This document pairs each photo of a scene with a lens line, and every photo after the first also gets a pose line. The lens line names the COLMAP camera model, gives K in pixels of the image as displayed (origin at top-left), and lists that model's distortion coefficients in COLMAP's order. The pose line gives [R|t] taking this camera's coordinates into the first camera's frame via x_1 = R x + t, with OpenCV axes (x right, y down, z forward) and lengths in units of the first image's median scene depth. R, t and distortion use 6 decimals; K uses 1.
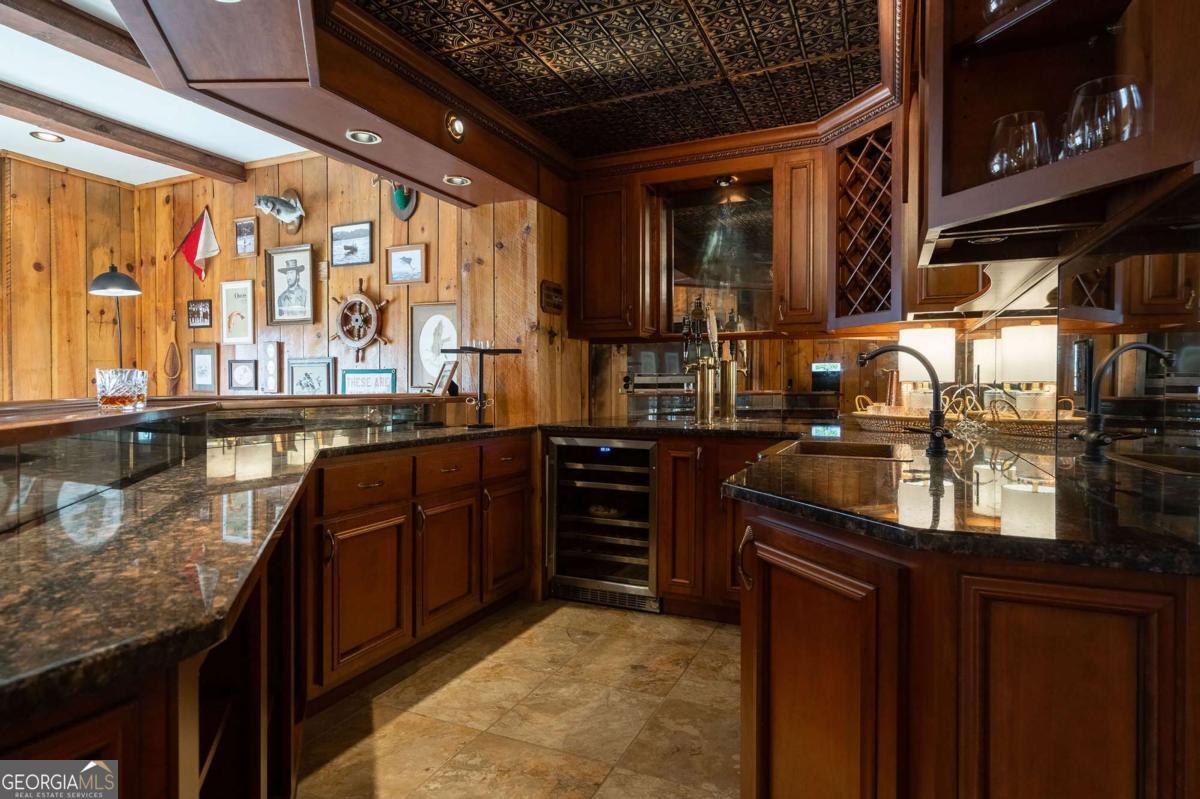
lens RADIAL K [[647.6, 0, 598.0], [0, 647.6, 390.2], [0, 0, 1]] dist [-0.001199, 0.000450]
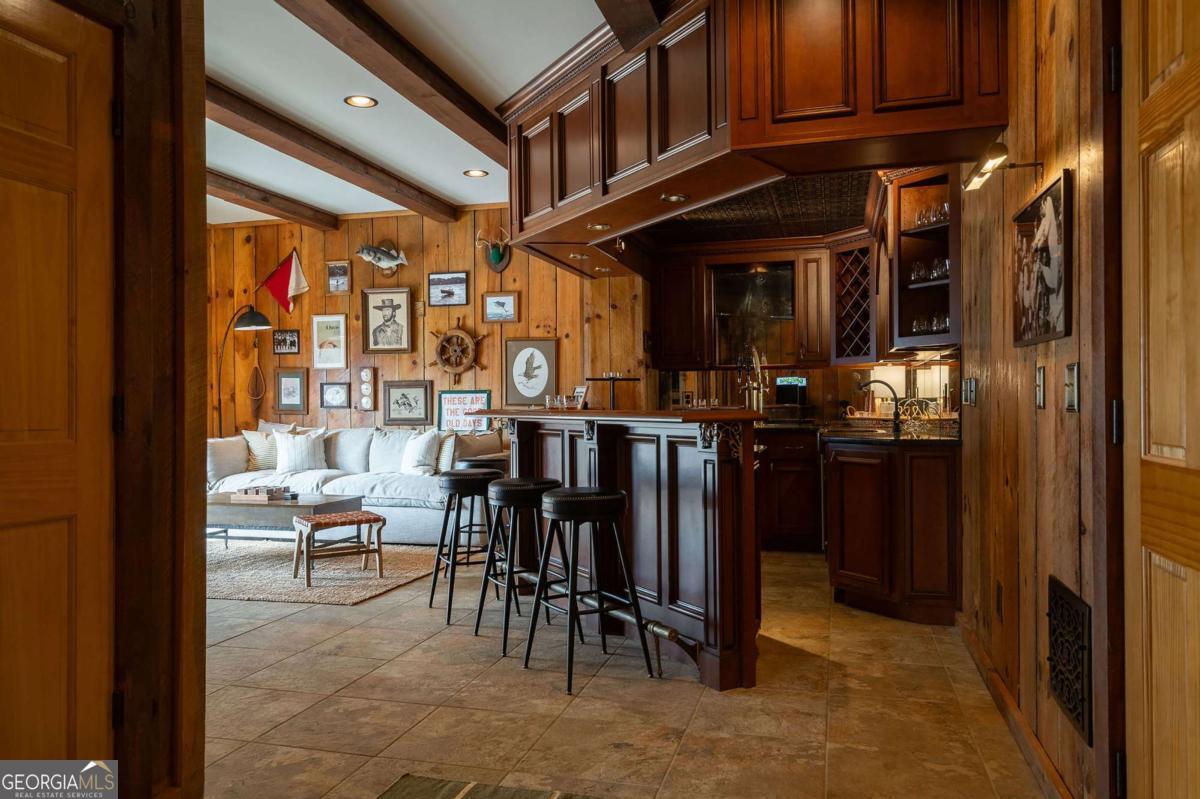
lens RADIAL K [[835.3, 0, 601.3], [0, 835.3, 403.5], [0, 0, 1]] dist [0.005040, -0.000289]
pose [[0.988781, -0.010385, 0.149012, -0.334818], [0.011067, 0.999932, -0.003753, 0.001936], [-0.148963, 0.005360, 0.988828, -0.622584]]
